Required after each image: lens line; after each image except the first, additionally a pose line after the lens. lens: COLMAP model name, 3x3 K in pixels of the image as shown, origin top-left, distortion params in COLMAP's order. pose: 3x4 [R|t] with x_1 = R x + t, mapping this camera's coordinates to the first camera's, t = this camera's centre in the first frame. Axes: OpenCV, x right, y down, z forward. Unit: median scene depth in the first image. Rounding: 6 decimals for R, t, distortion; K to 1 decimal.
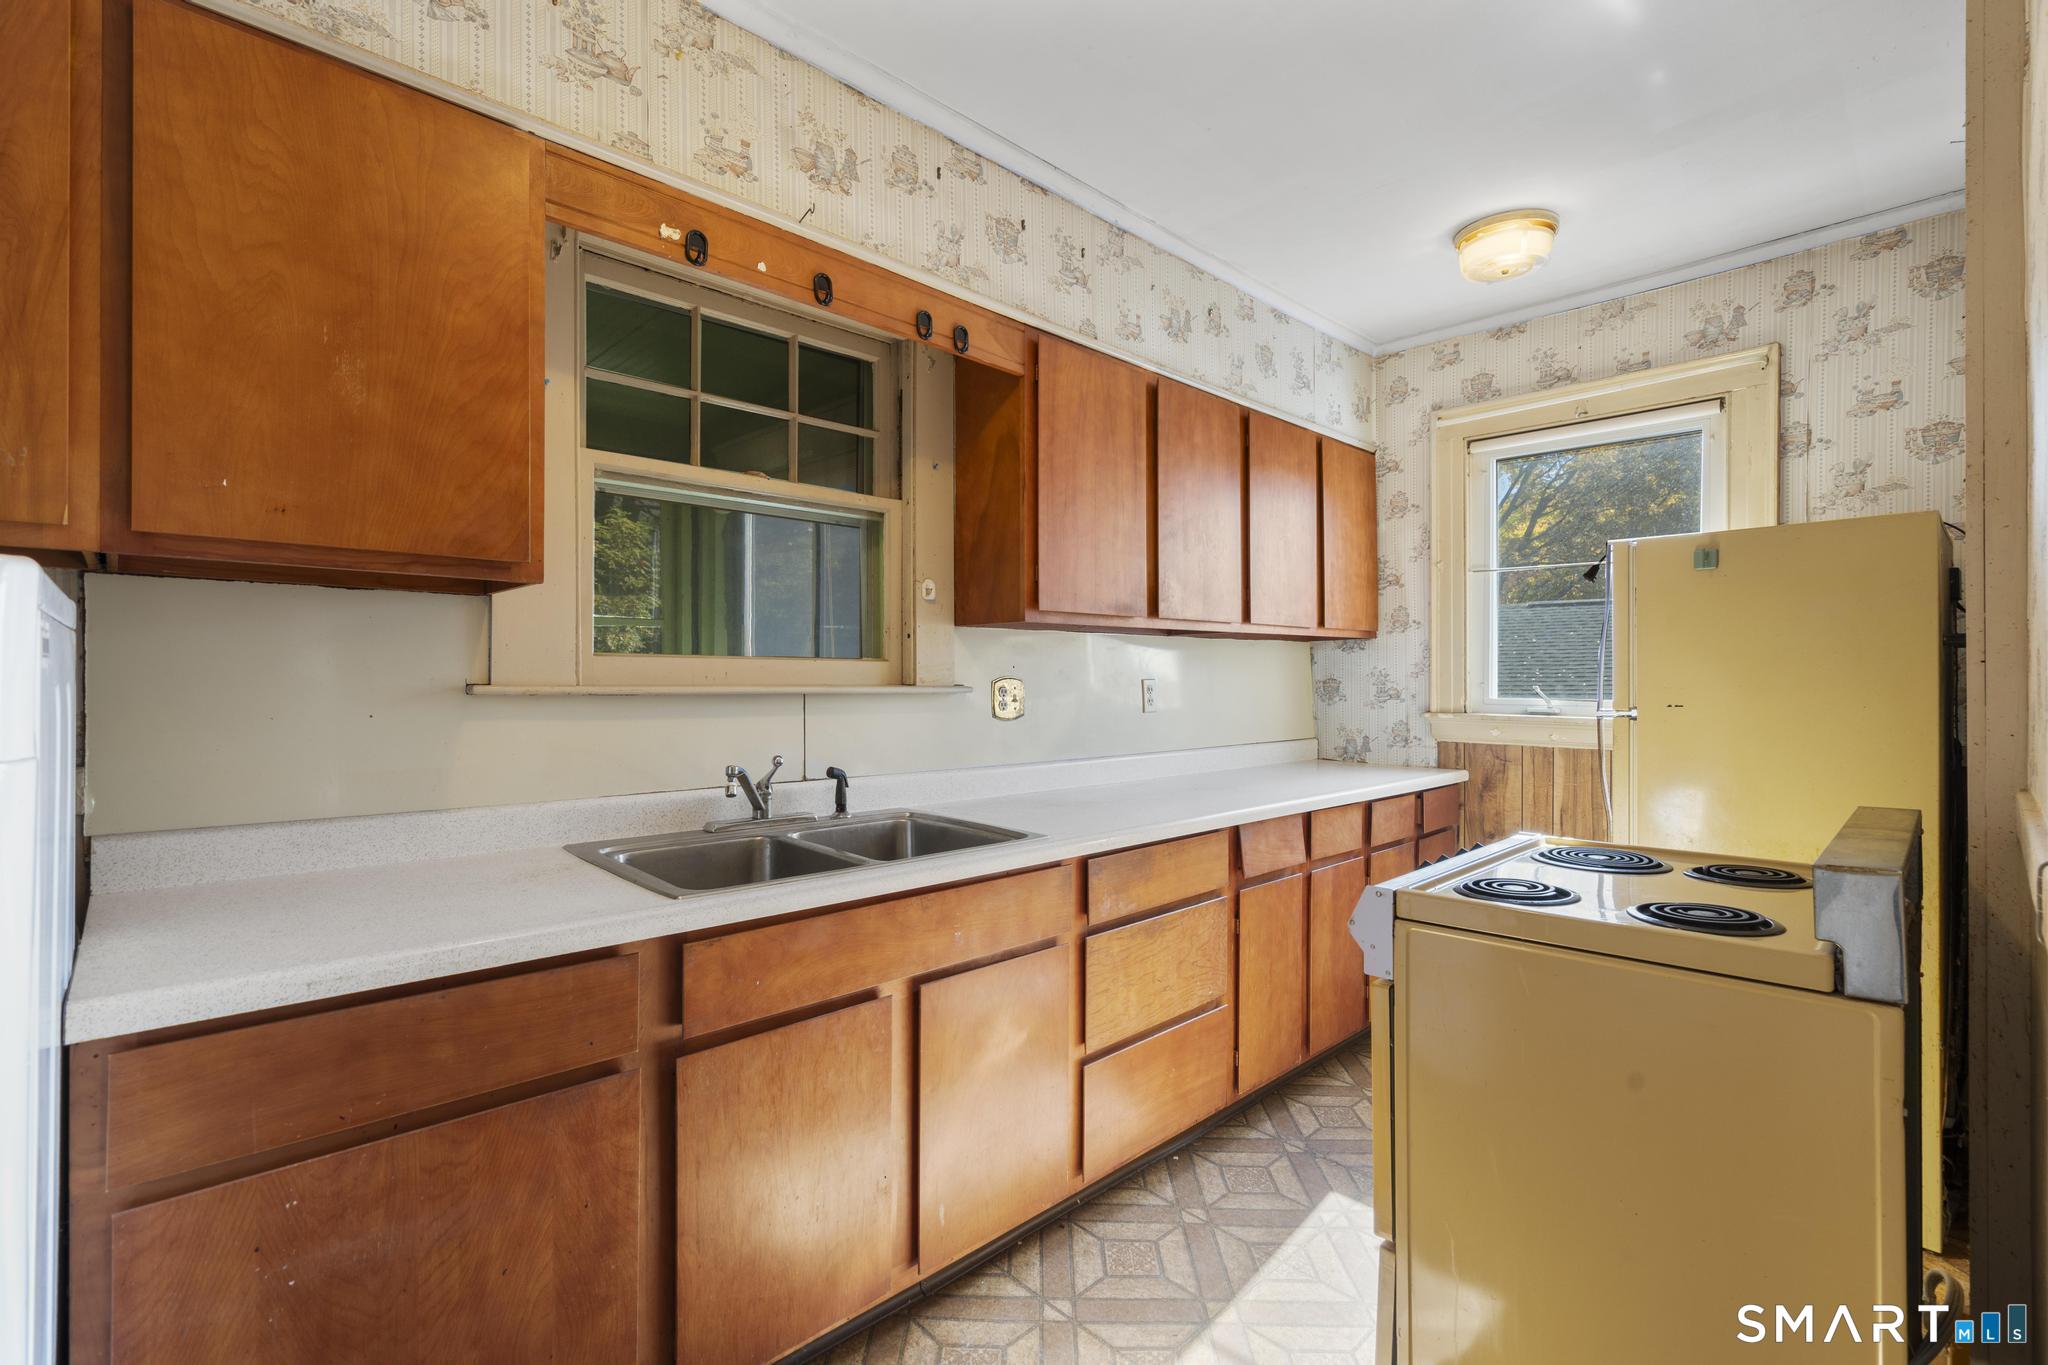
lens RADIAL K [[918.0, 0, 1034.0], [0, 918.0, 679.2], [0, 0, 1]] dist [-0.000378, 0.006553]
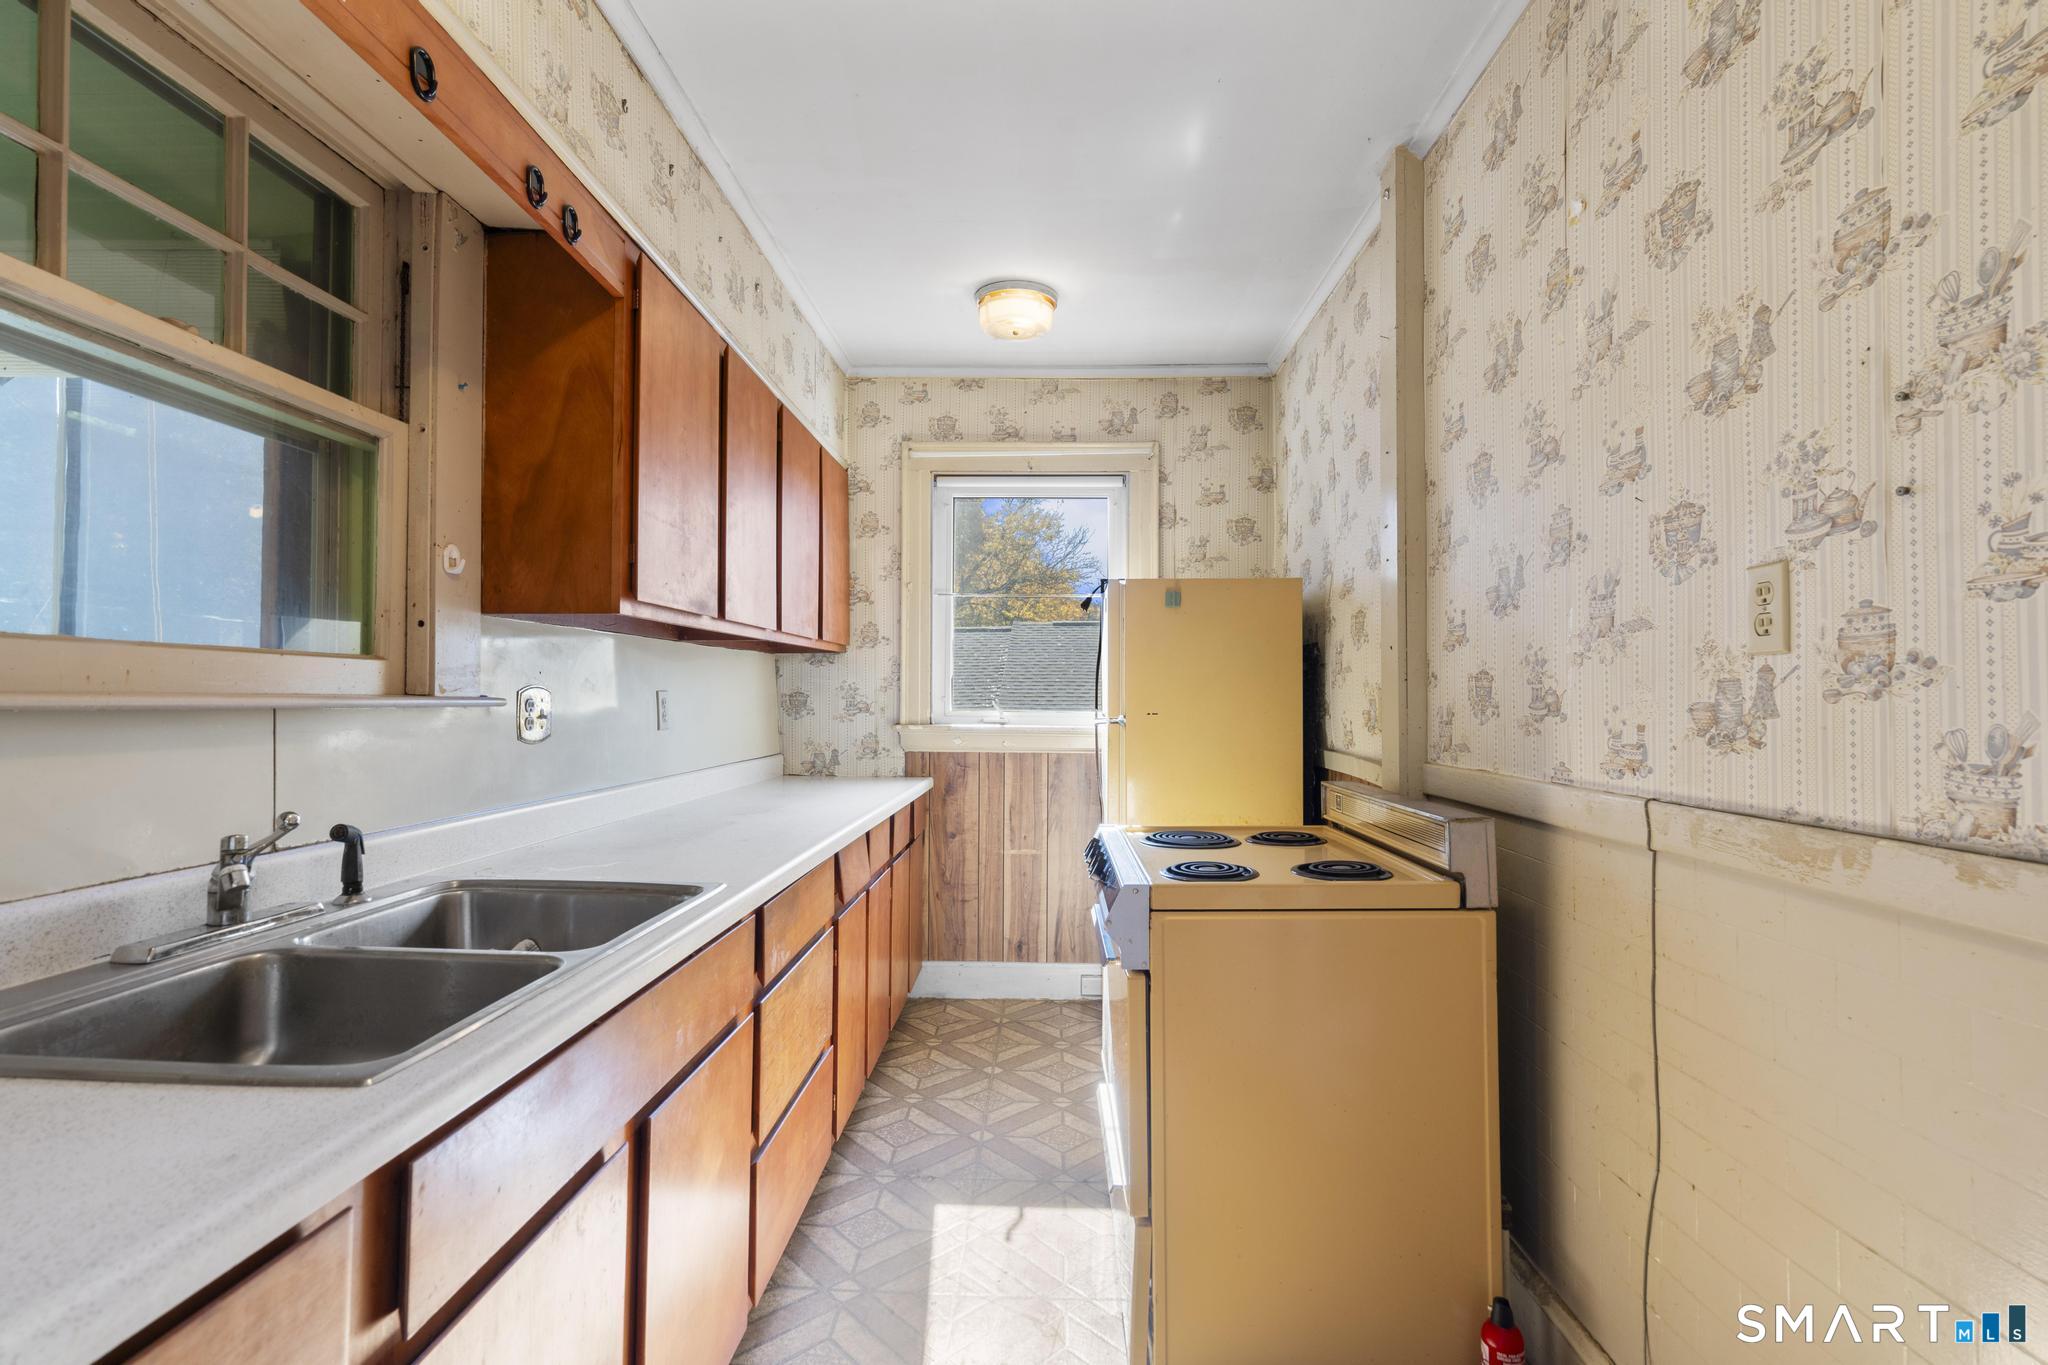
lens RADIAL K [[918.0, 0, 1034.0], [0, 918.0, 679.2], [0, 0, 1]] dist [-0.000378, 0.006553]
pose [[0.728214, 0.015093, 0.685184, -0.234136], [-0.002428, 0.999808, -0.019443, 0.005537], [-0.685345, 0.012495, 0.728111, 0.161945]]
